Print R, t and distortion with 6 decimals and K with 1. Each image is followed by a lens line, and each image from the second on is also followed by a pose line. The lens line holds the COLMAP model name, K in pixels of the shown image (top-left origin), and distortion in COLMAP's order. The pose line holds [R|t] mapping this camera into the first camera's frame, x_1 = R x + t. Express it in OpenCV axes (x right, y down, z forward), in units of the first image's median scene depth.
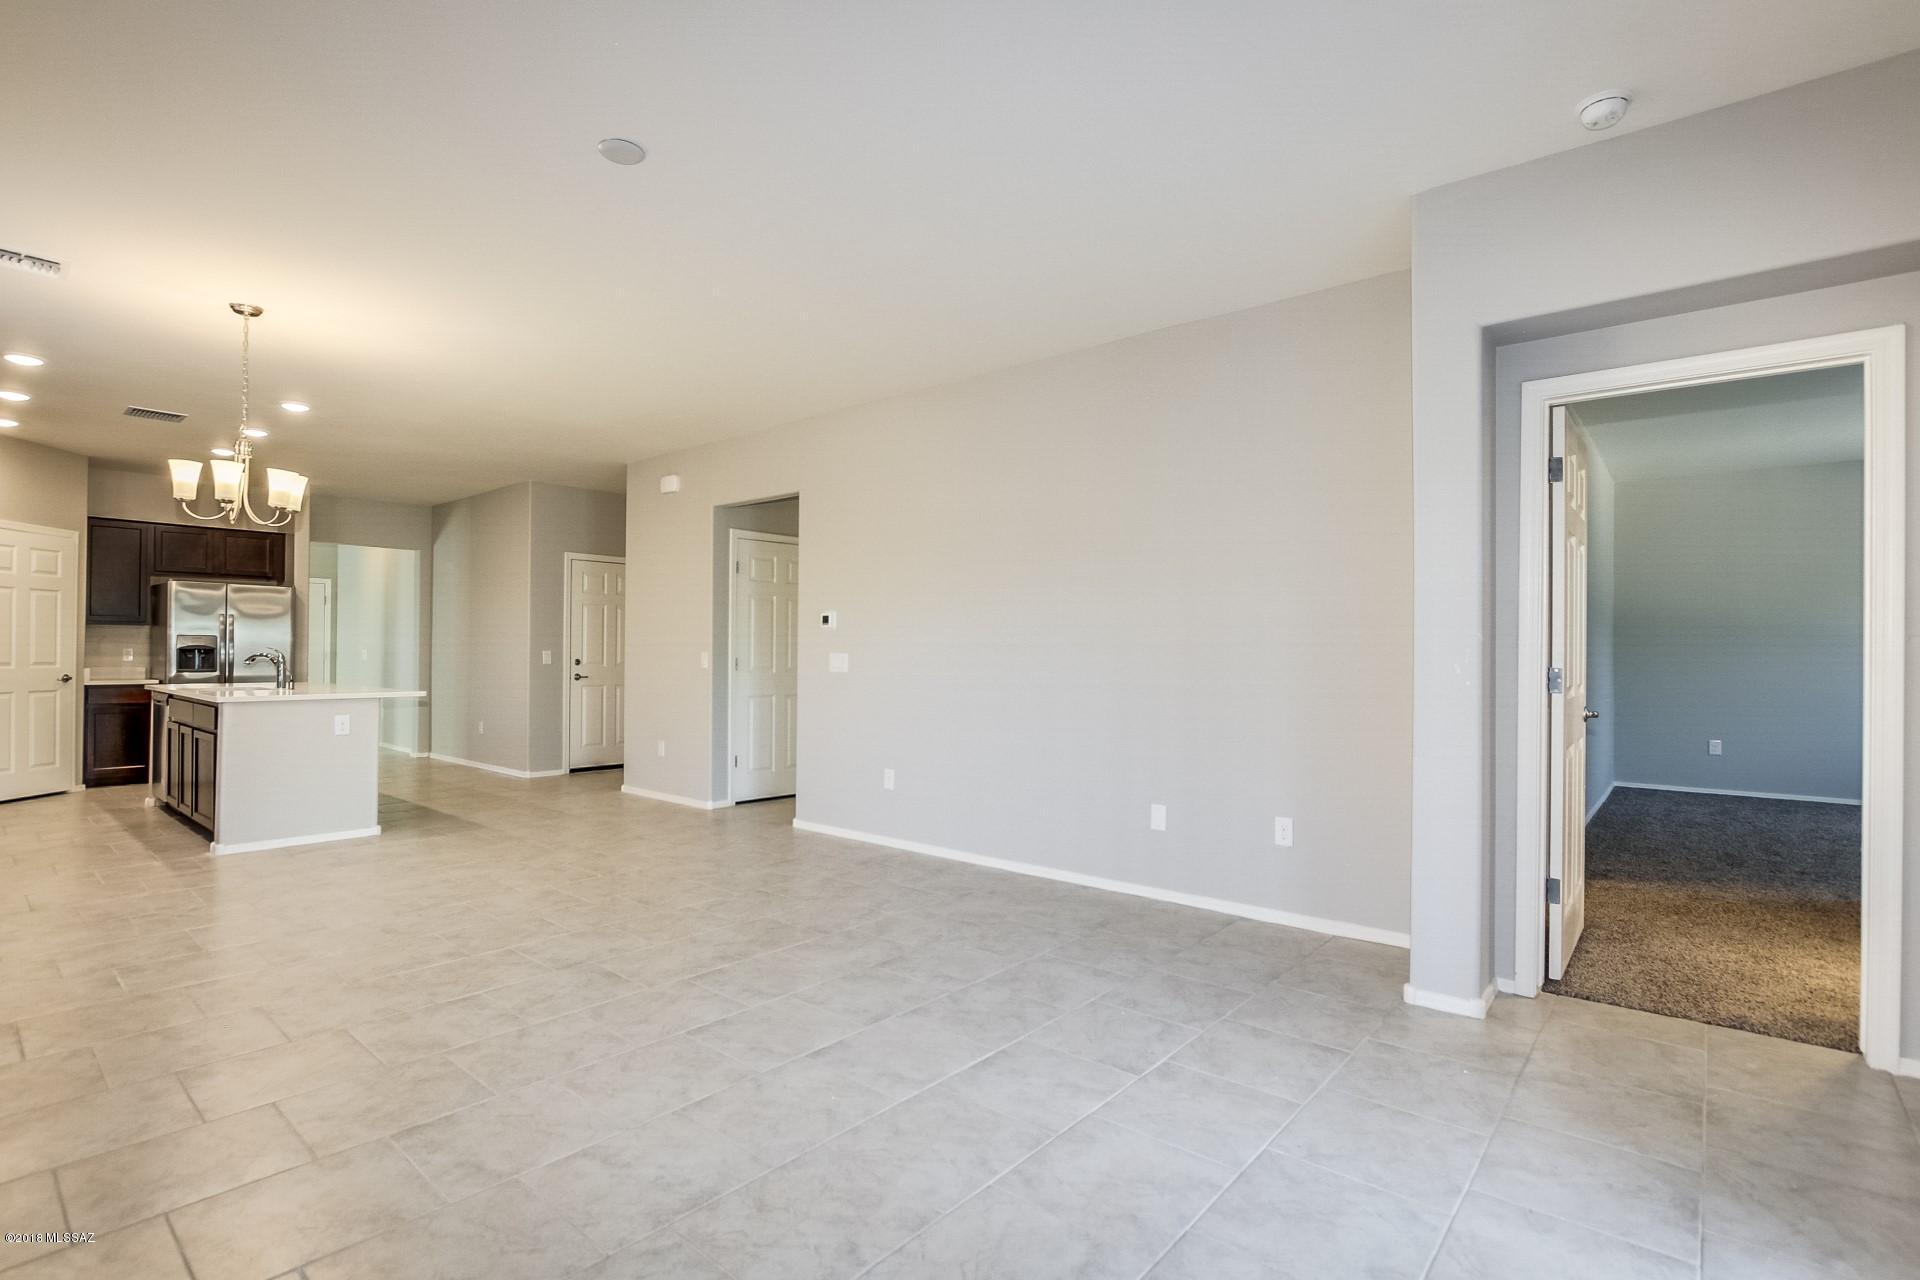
lens RADIAL K [[918.7, 0, 971.4], [0, 918.7, 650.6], [0, 0, 1]] dist [-0.006195, -0.000412]
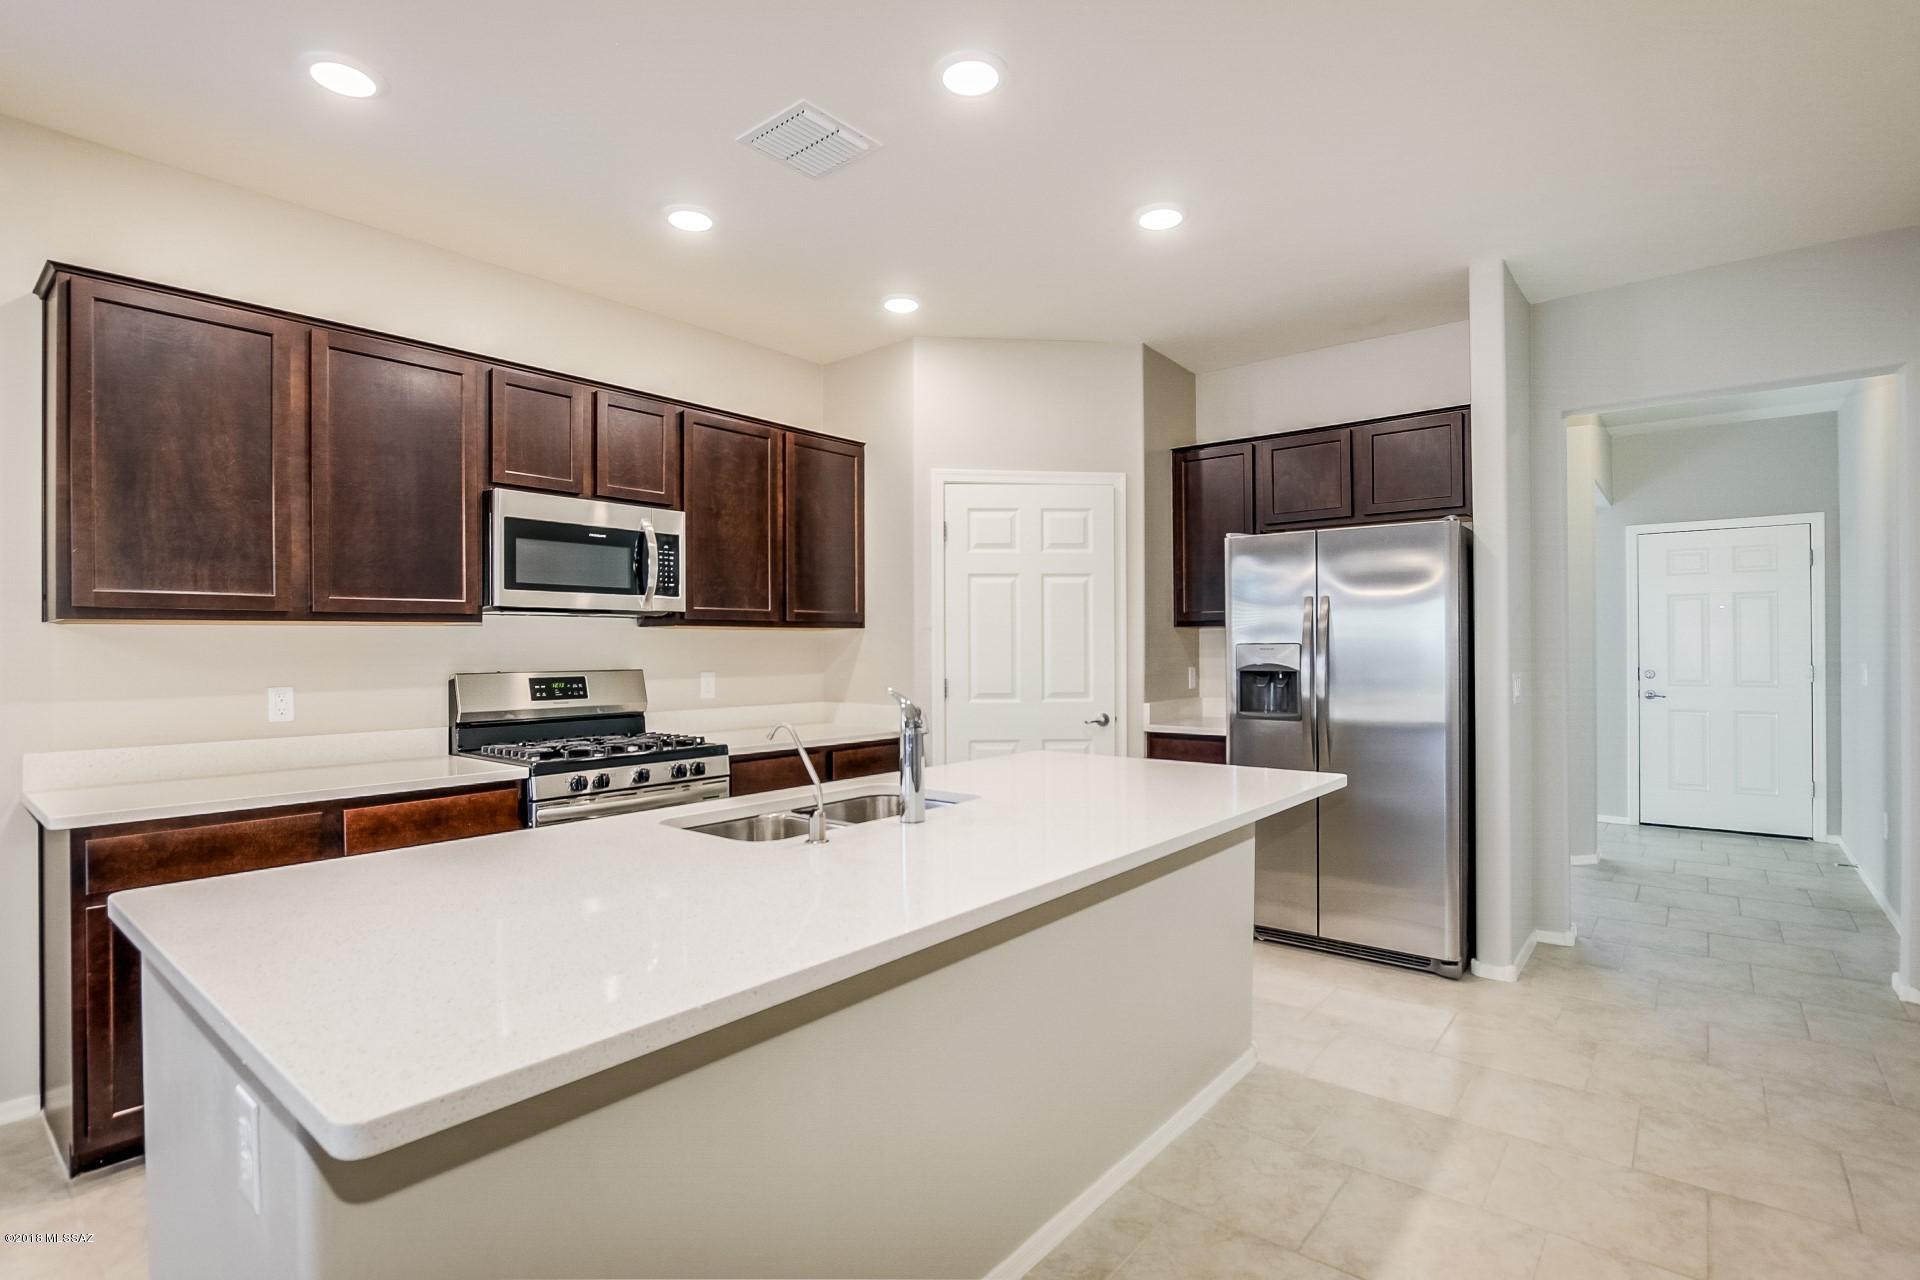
lens RADIAL K [[918.7, 0, 967.2], [0, 918.7, 642.4], [0, 0, 1]] dist [-0.006195, -0.000412]
pose [[0.019716, -0.014329, -0.999703, -0.365246], [0.006490, 0.999878, -0.014204, -0.011385], [0.999785, -0.006208, 0.019807, 0.836087]]
